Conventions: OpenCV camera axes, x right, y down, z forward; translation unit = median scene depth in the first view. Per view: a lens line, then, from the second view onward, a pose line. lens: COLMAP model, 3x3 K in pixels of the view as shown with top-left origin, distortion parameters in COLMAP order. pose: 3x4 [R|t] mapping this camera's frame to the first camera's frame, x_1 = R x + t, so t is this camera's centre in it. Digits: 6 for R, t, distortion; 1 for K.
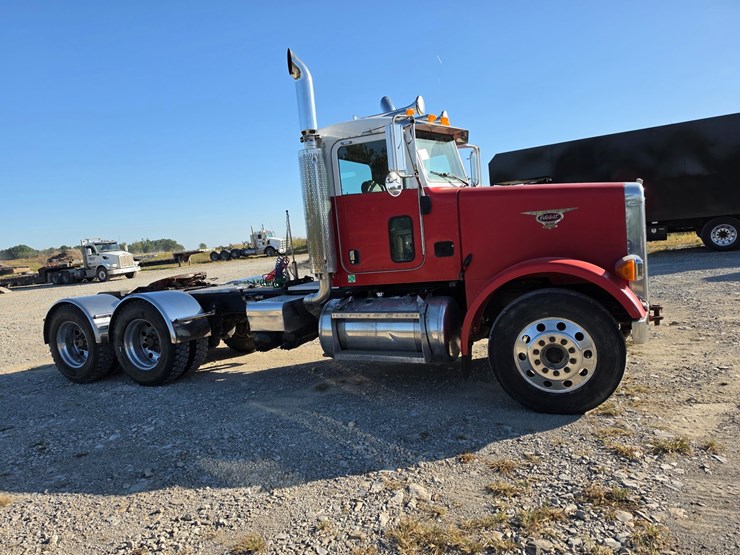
lens RADIAL K [[513.8, 0, 365.1], [0, 513.8, 287.9], [0, 0, 1]] dist [0.072966, -0.104177]
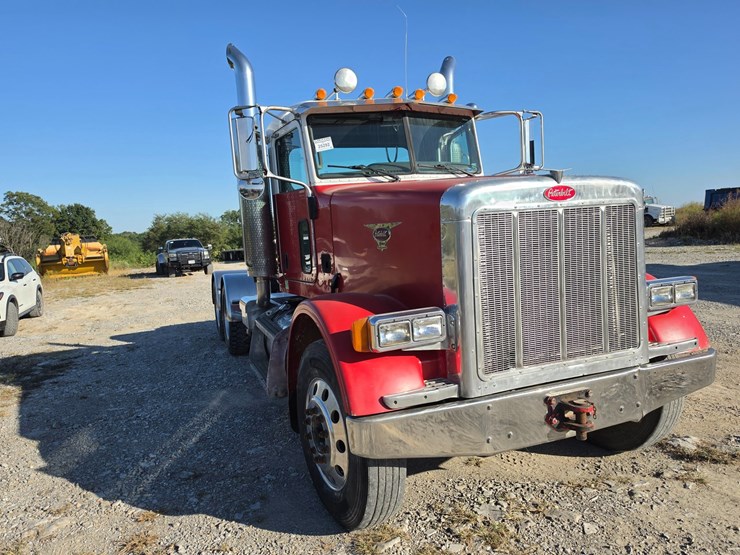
lens RADIAL K [[519.9, 0, 363.9], [0, 519.9, 274.1], [0, 0, 1]] dist [0.073741, -0.097373]
pose [[0.728326, 0.100621, -0.677803, 0.746301], [-0.071442, 0.994920, 0.070931, -0.119997], [0.681497, -0.003237, 0.731814, 0.446886]]
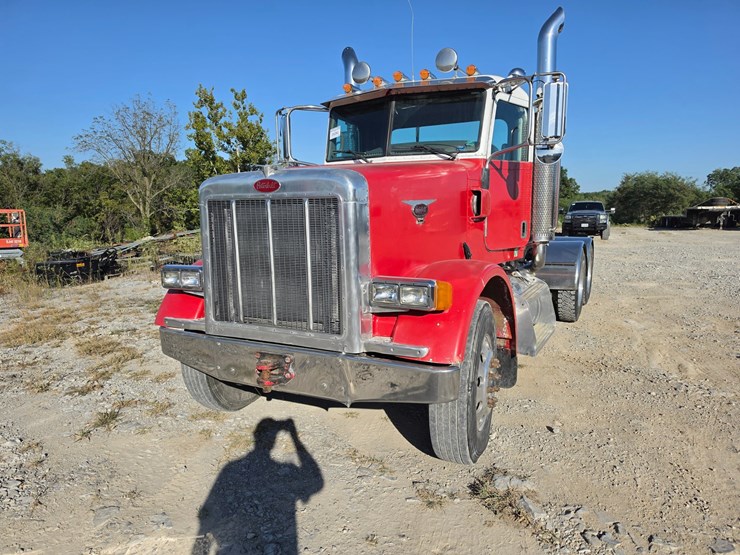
lens RADIAL K [[513.6, 0, 368.1], [0, 513.6, 290.0], [0, 0, 1]] dist [0.071846, -0.106289]
pose [[-0.041123, 0.246506, -0.968269, 1.145327], [-0.085851, 0.964633, 0.249226, -0.222665], [0.995459, 0.093376, -0.018505, 1.118771]]
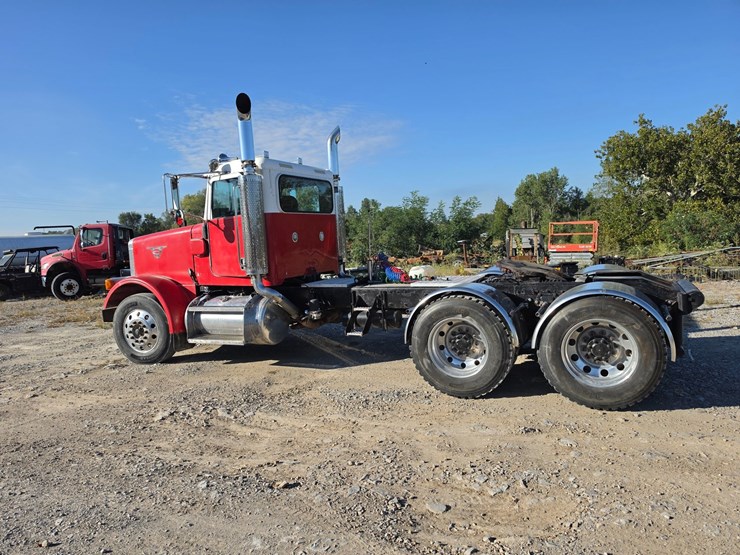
lens RADIAL K [[520.6, 0, 368.2], [0, 520.6, 290.1], [0, 0, 1]] dist [0.080482, -0.116442]
pose [[-0.989419, 0.143105, 0.023899, -0.199250], [0.144936, 0.967384, 0.207754, -0.284009], [0.006611, 0.209019, -0.977889, 2.738132]]
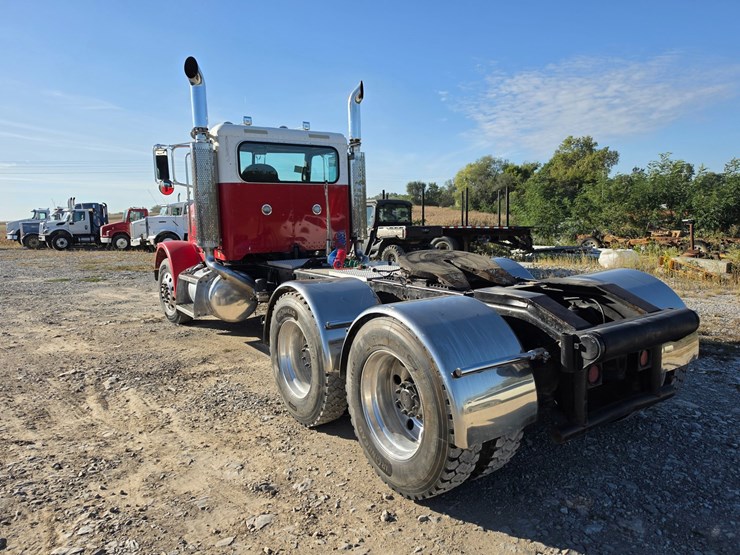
lens RADIAL K [[527.0, 0, 357.1], [0, 527.0, 280.7], [0, 0, 1]] dist [0.075788, -0.111985]
pose [[-0.837640, 0.043953, 0.544451, -0.897362], [0.155725, 0.974607, 0.160905, -0.160337], [-0.523553, 0.219565, -0.823215, 2.324471]]
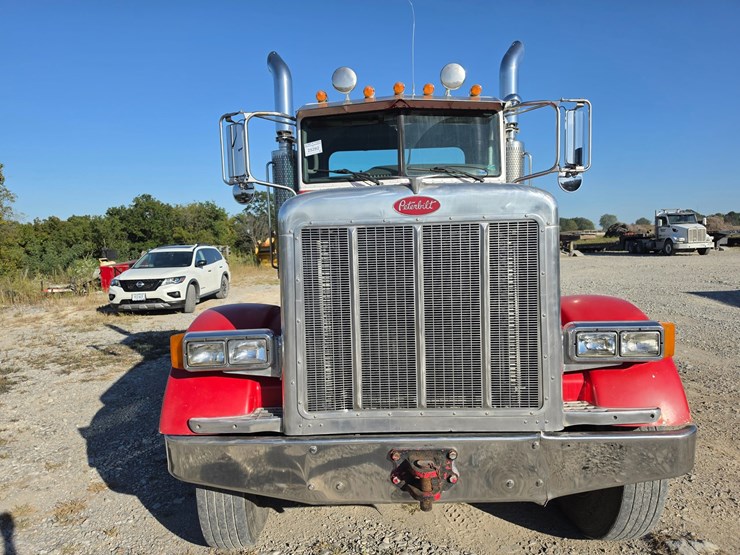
lens RADIAL K [[517.2, 0, 366.7], [0, 517.2, 278.8], [0, 0, 1]] dist [0.086703, -0.126748]
pose [[0.407834, 0.147922, -0.900994, 0.902619], [-0.102595, 0.987964, 0.115761, -0.164052], [0.907274, 0.045226, 0.418102, 0.758801]]
